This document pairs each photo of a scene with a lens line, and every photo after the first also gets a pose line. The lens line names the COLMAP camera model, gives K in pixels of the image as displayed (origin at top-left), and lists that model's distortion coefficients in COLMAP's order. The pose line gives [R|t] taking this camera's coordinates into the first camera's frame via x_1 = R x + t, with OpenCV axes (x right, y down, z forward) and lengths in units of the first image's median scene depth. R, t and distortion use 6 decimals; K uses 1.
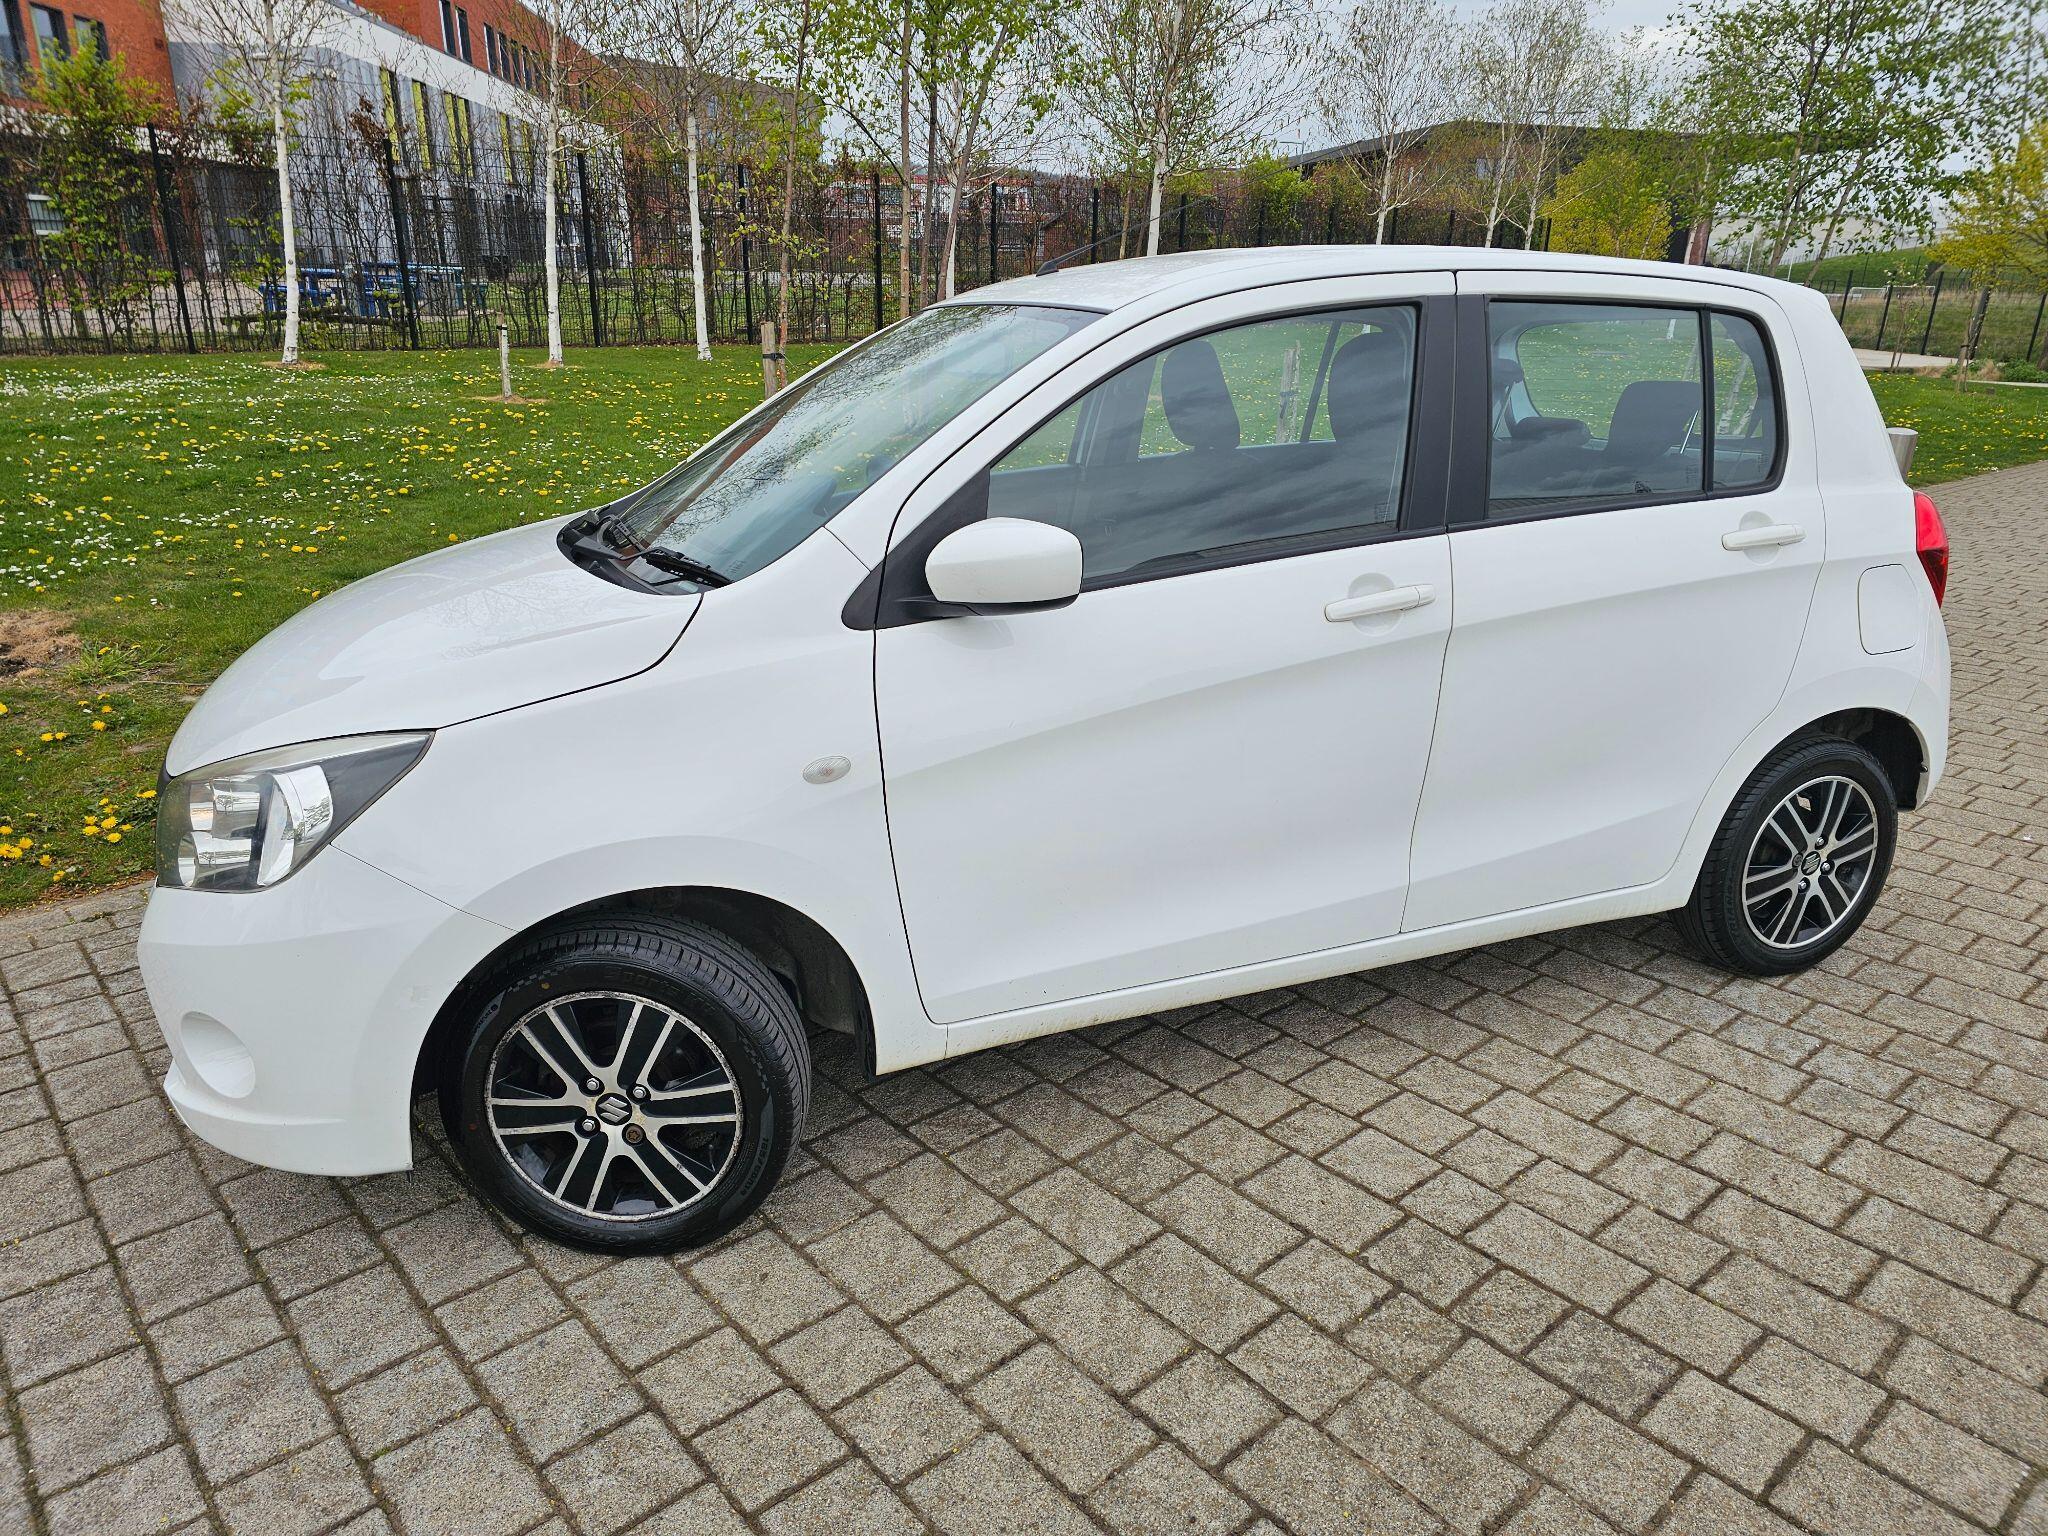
lens RADIAL K [[1371.8, 0, 1023.7], [0, 1371.8, 765.7], [0, 0, 1]] dist [0.046751, -0.033957]
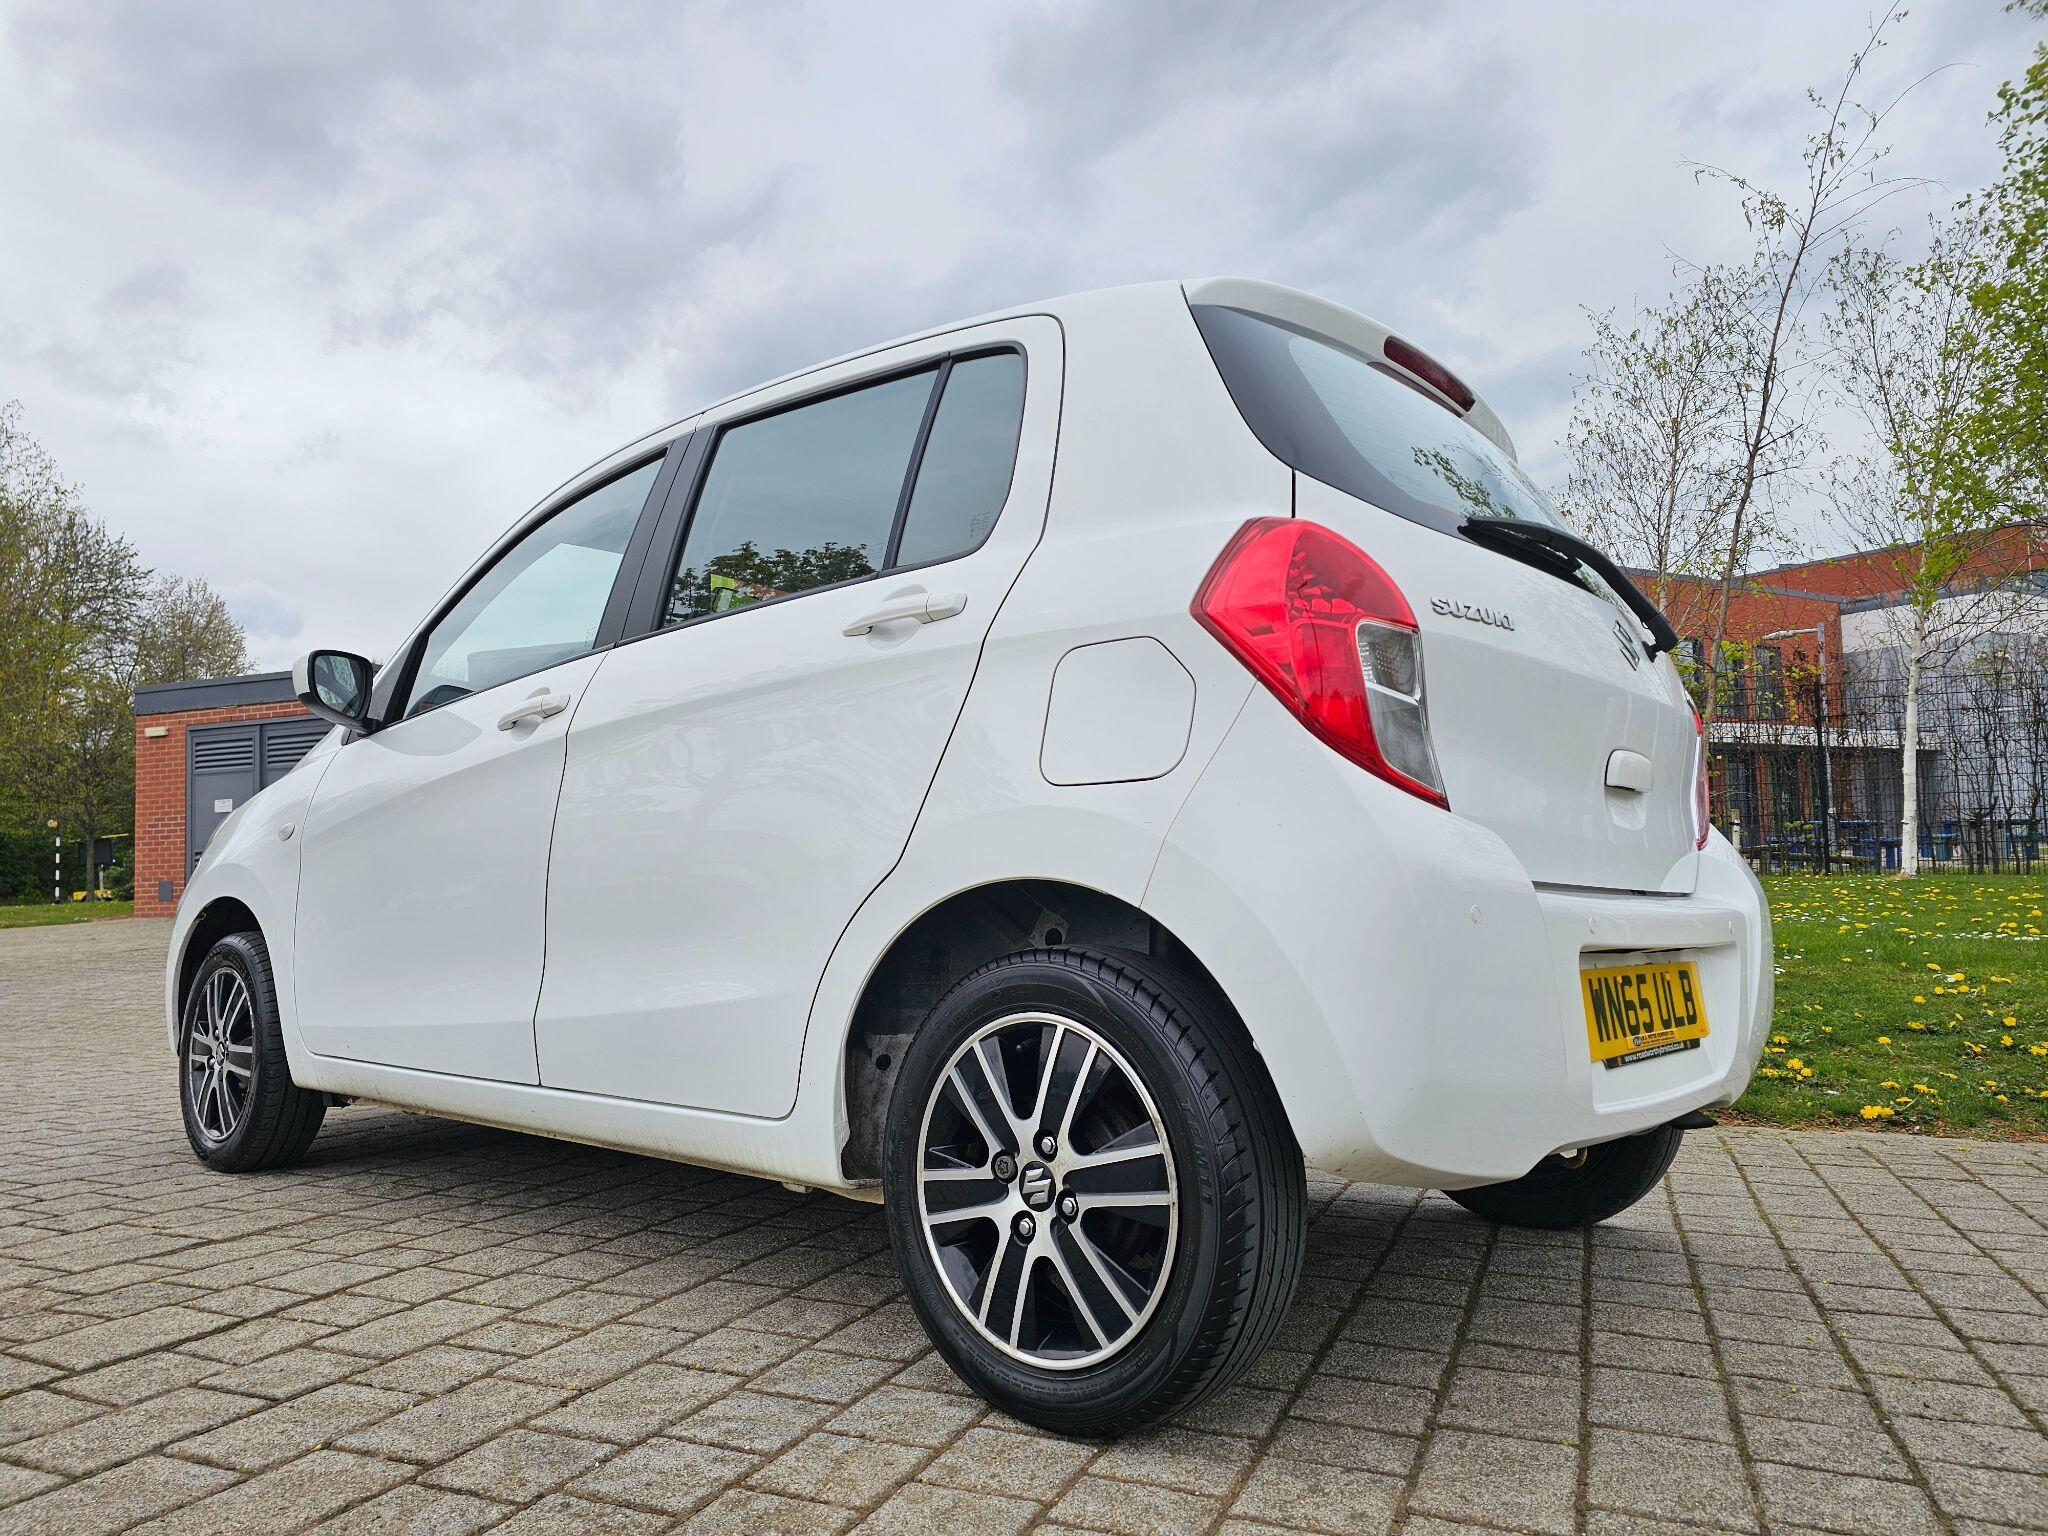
lens RADIAL K [[1371.8, 0, 1008.9], [0, 1371.8, 776.0], [0, 0, 1]] dist [0.046751, -0.033957]
pose [[0.436993, -0.085154, -0.895425, 1.187567], [-0.280385, 0.933008, -0.225565, 0.051626], [0.854647, 0.349634, 0.383842, 0.827851]]
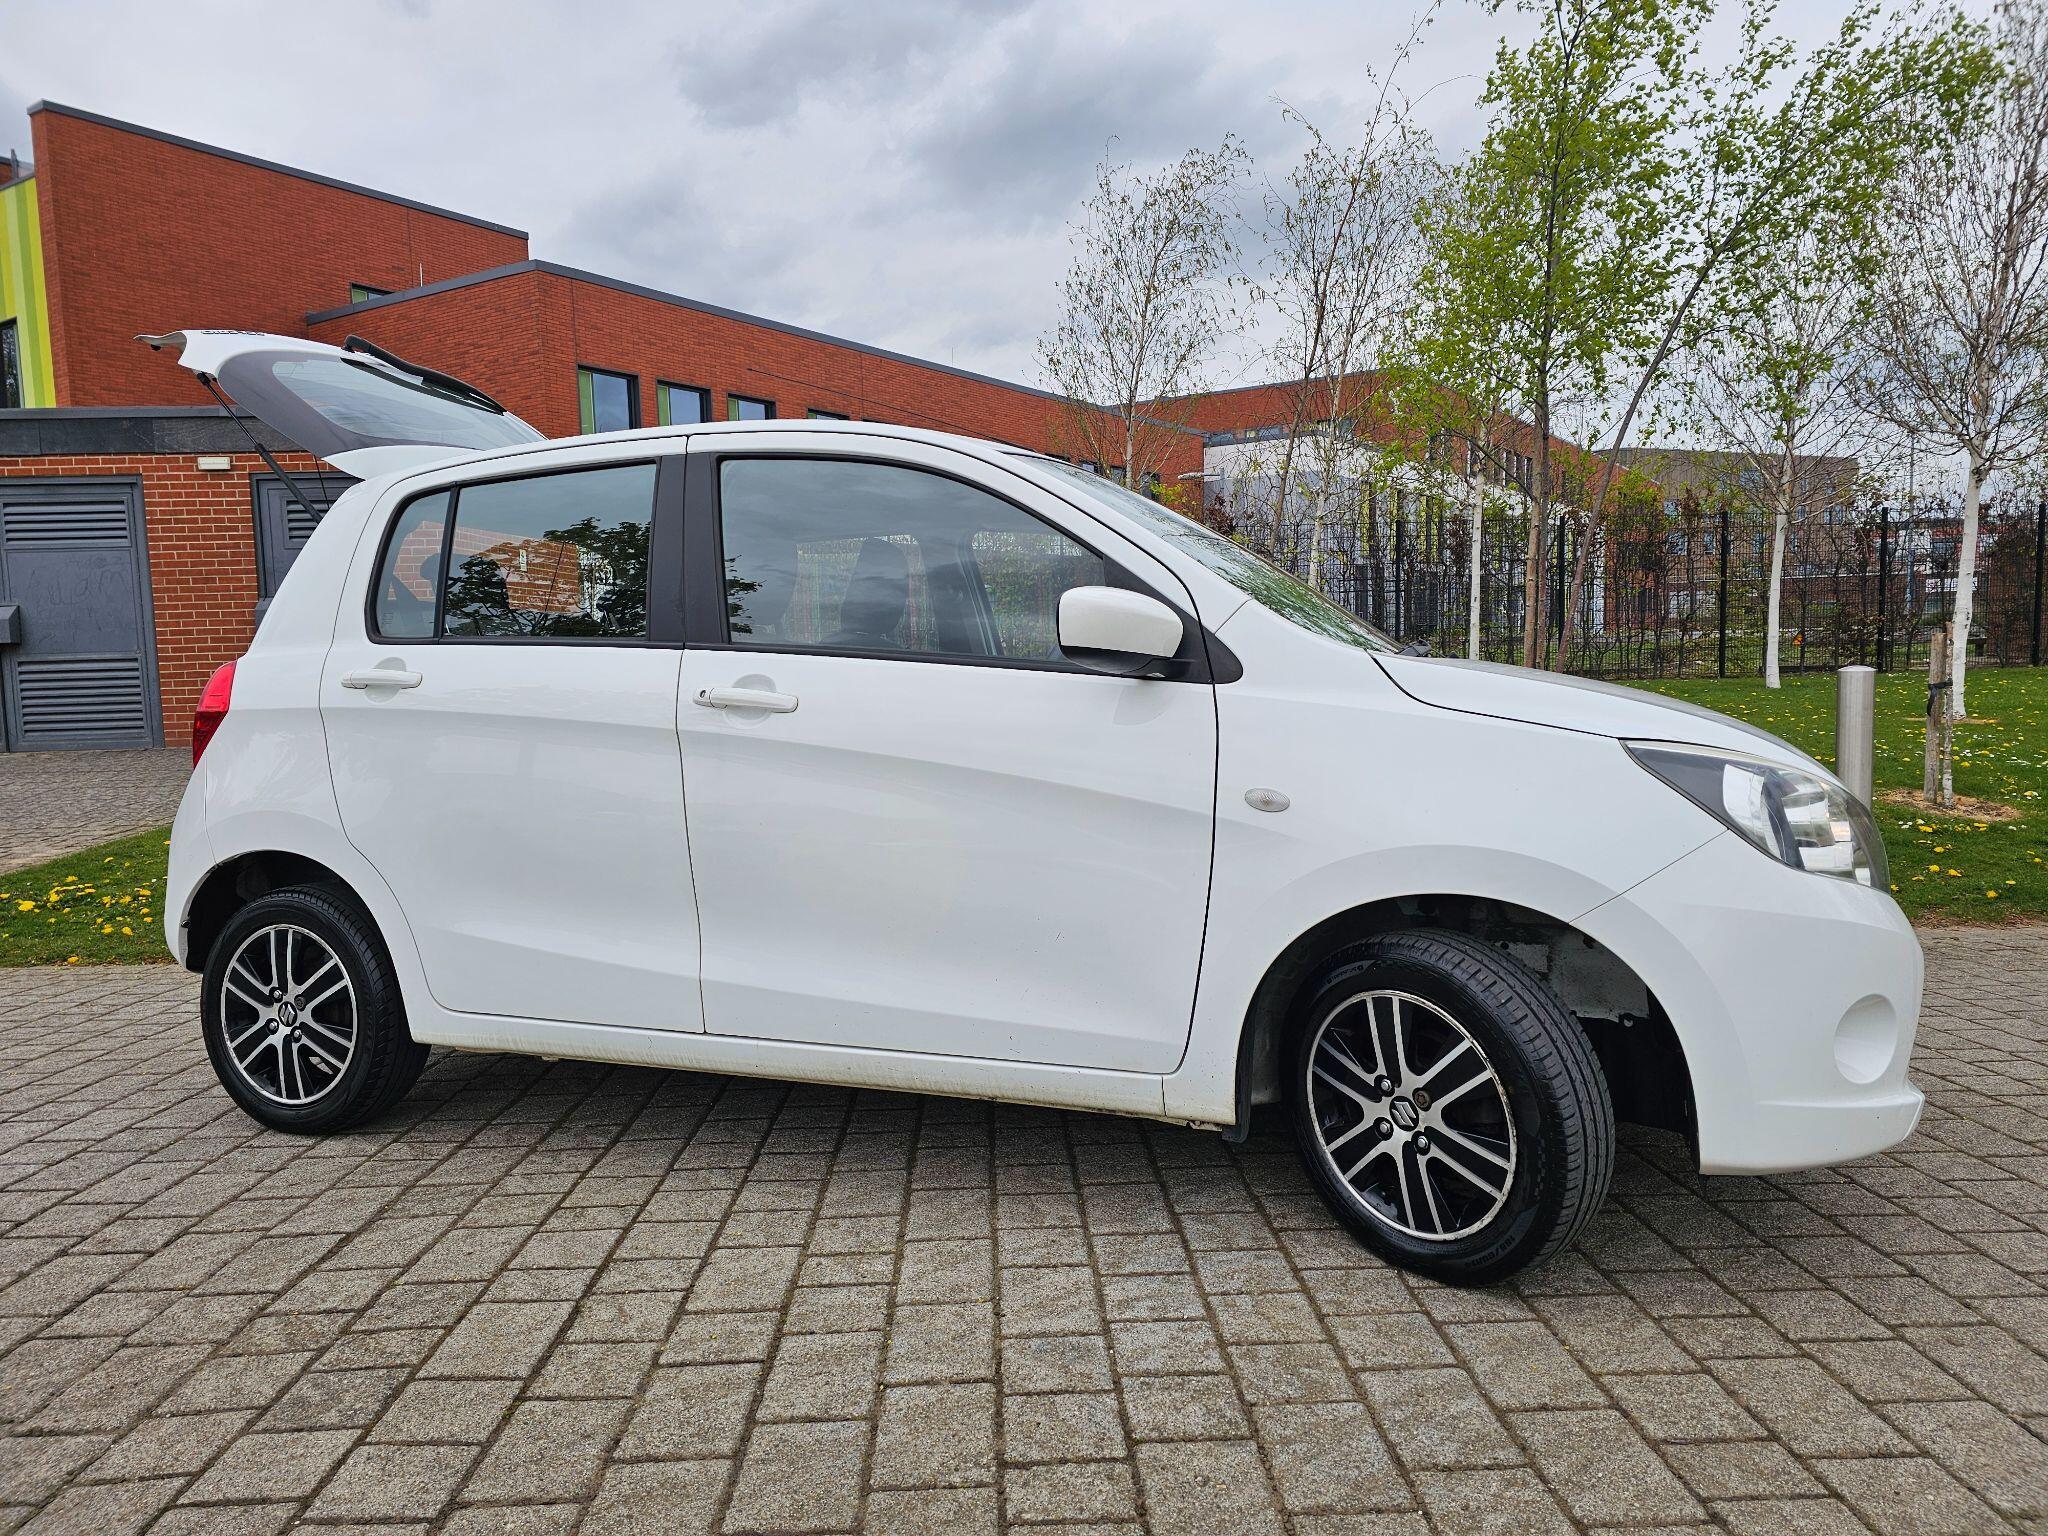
lens RADIAL K [[1371.8, 0, 1038.0], [0, 1371.8, 755.1], [0, 0, 1]] dist [0.046751, -0.033957]
pose [[0.779854, 0.016557, -0.625742, 1.019671], [-0.180952, 0.962934, -0.200038, 0.077811], [0.599236, 0.269229, 0.753944, 0.329370]]
